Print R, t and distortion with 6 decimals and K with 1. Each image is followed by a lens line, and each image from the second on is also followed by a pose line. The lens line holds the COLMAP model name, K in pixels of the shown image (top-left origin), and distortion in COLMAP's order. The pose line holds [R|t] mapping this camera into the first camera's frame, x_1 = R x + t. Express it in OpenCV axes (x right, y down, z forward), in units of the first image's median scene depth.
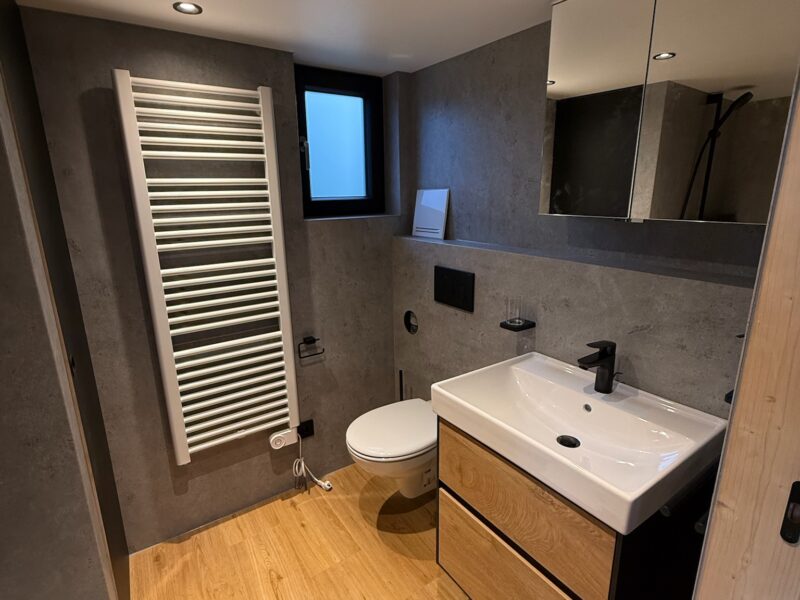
lens RADIAL K [[426.4, 0, 400.0], [0, 426.4, 300.0], [0, 0, 1]] dist [0.002004, 0.001449]
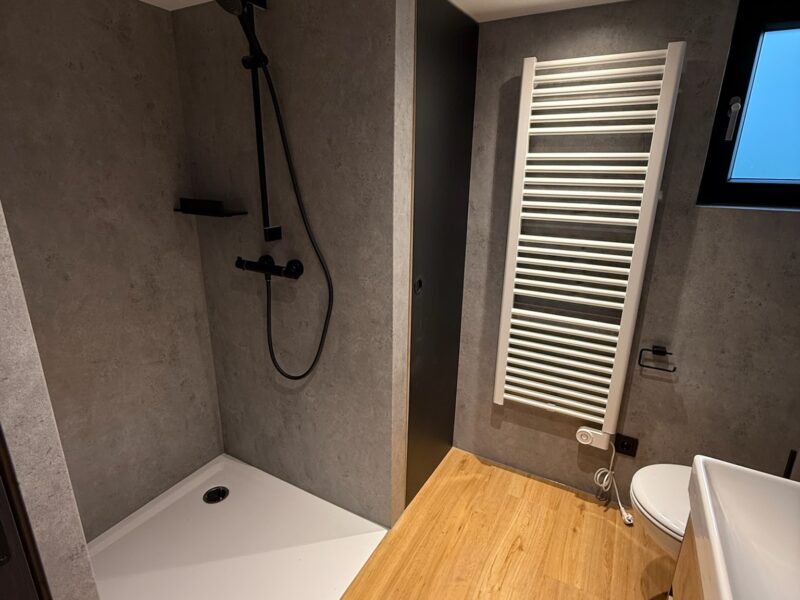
lens RADIAL K [[426.4, 0, 400.0], [0, 426.4, 300.0], [0, 0, 1]] dist [0.002004, 0.001449]
pose [[0.450652, 0.285540, -0.845801, 0.255132], [-0.247574, 0.950276, 0.188900, -0.033829], [0.857683, 0.124271, 0.498936, 0.148072]]
